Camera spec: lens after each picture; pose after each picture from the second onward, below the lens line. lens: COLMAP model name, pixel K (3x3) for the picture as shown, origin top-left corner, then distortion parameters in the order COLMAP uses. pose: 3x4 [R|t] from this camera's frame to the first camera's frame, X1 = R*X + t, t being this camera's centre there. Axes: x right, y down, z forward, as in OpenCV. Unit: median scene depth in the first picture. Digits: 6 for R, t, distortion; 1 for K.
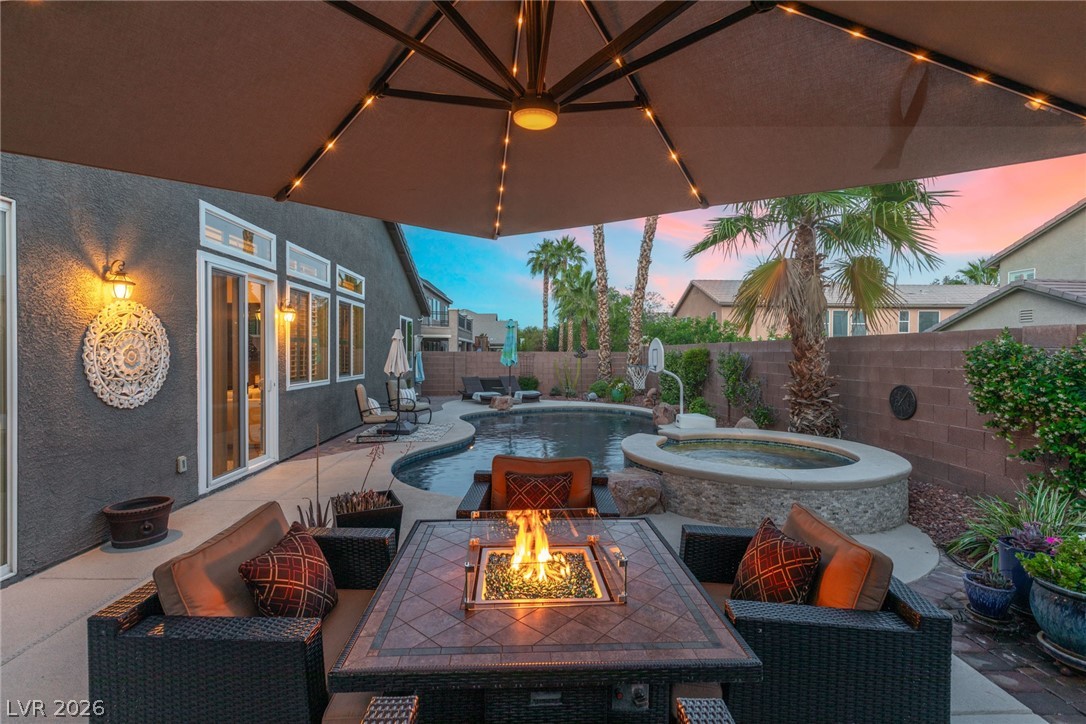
lens RADIAL K [[494.1, 0, 543.1], [0, 494.1, 357.8], [0, 0, 1]] dist [0.008519, 0.000001]
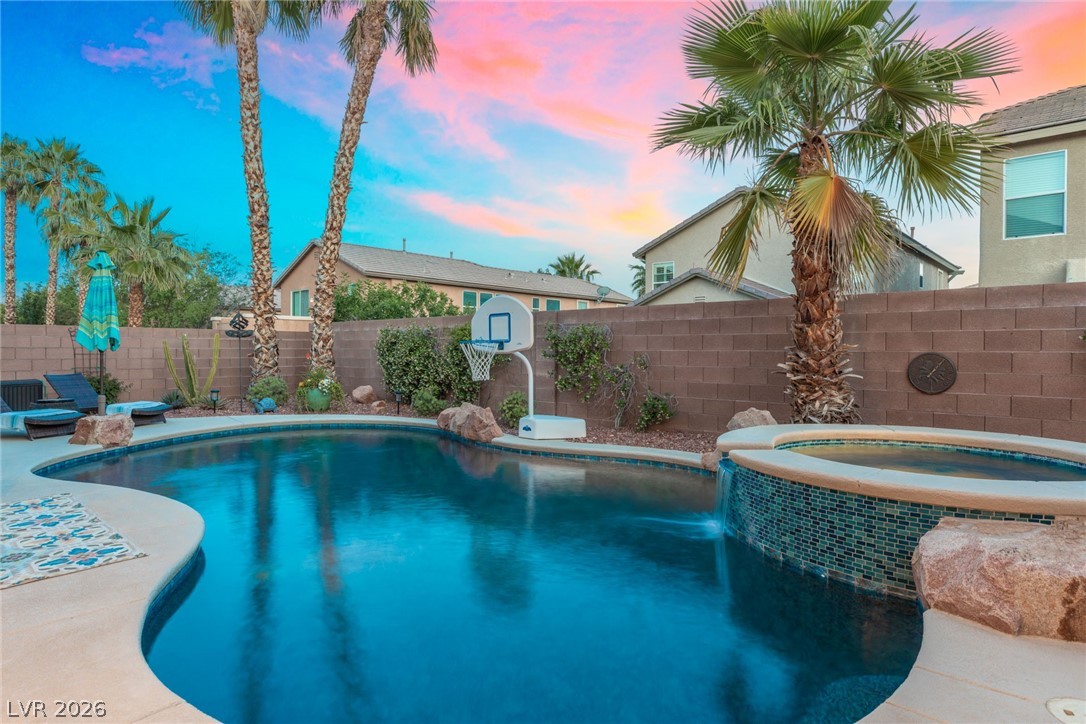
lens RADIAL K [[599.6, 0, 543.1], [0, 599.6, 355.5], [0, 0, 1]] dist [0.006111, 0.000693]
pose [[0.704009, -0.008692, 0.710138, -0.197504], [0.005704, 0.999962, 0.006584, 0.022262], [-0.710168, -0.000585, 0.704032, 0.338198]]
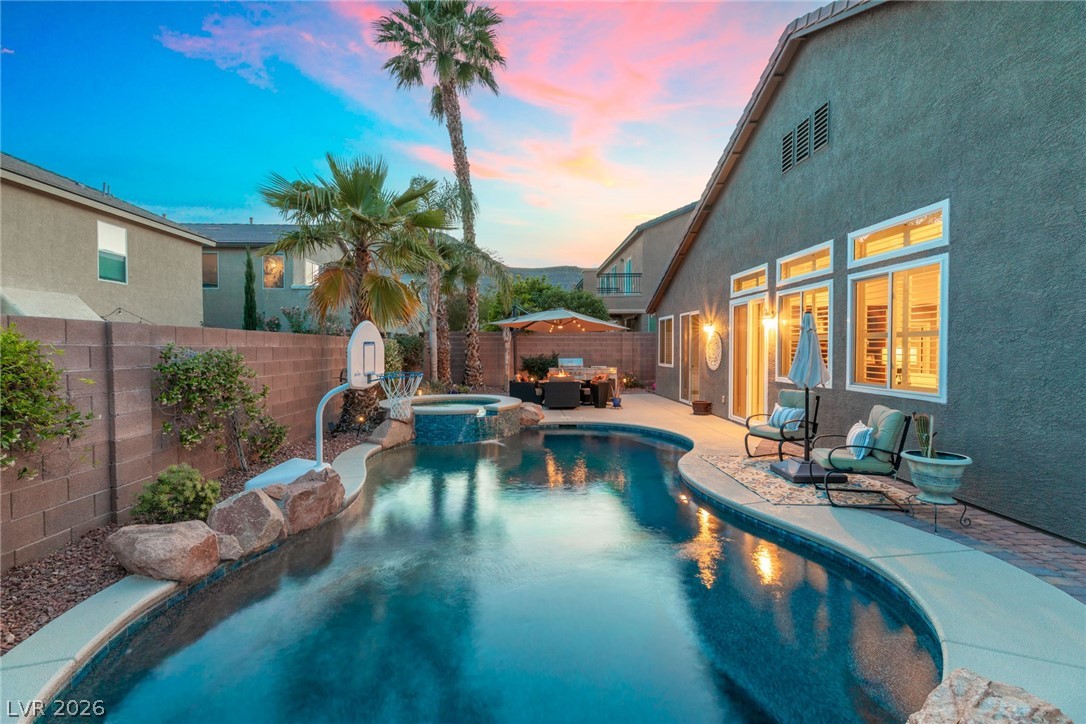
lens RADIAL K [[482.8, 0, 542.0], [0, 482.8, 357.4], [0, 0, 1]] dist [0.004217, 0.000152]
pose [[-0.999940, -0.004790, 0.009813, 0.028391], [-0.004511, 0.999590, 0.028282, -0.012722], [-0.009945, 0.028236, -0.999552, 1.153772]]
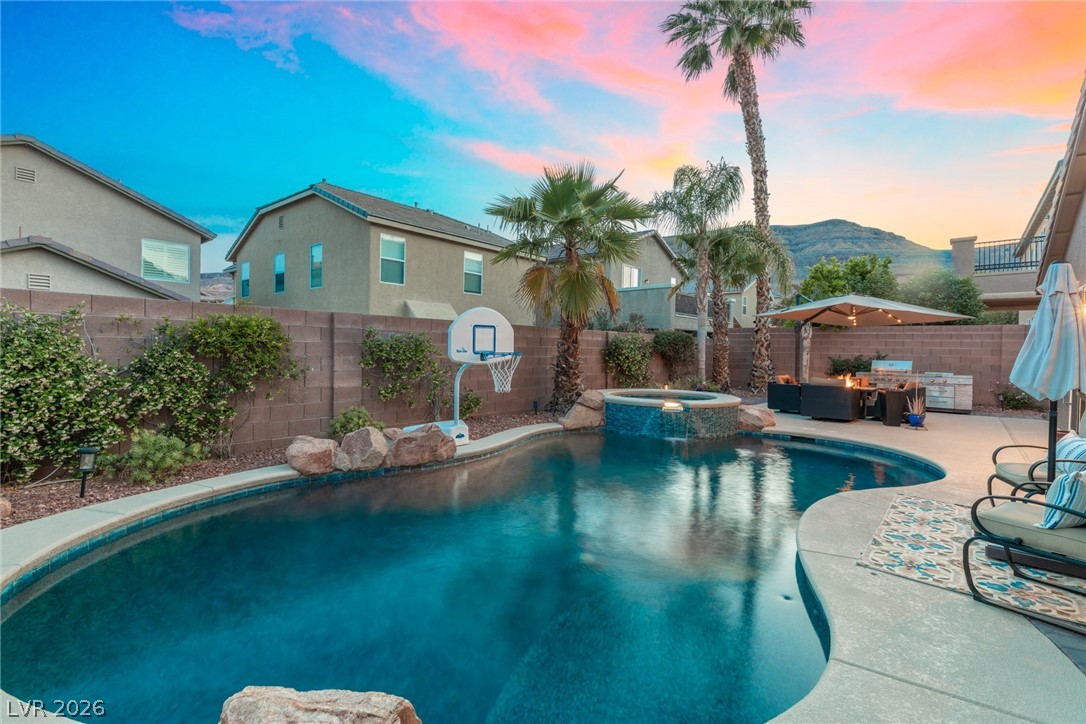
lens RADIAL K [[494.1, 0, 543.1], [0, 494.1, 357.8], [0, 0, 1]] dist [0.008519, 0.000001]
pose [[-0.732091, -0.031777, 0.680465, -0.191048], [-0.016694, 0.999448, 0.028712, 0.002943], [-0.681002, 0.009660, -0.732218, 1.070614]]
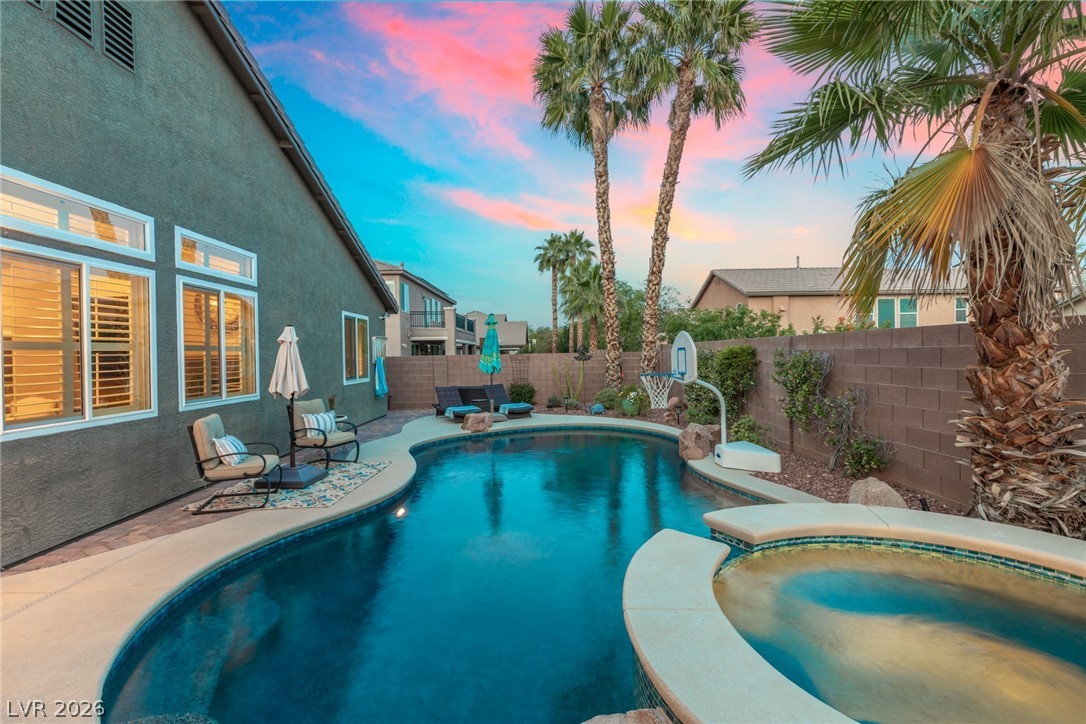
lens RADIAL K [[481.1, 0, 542.4], [0, 481.1, 356.8], [0, 0, 1]] dist [0.003756, 0.000569]
pose [[0.999099, -0.021364, -0.036678, 0.047817], [0.021268, 0.999769, -0.003014, -0.005998], [0.036734, 0.002231, 0.999323, 0.262988]]
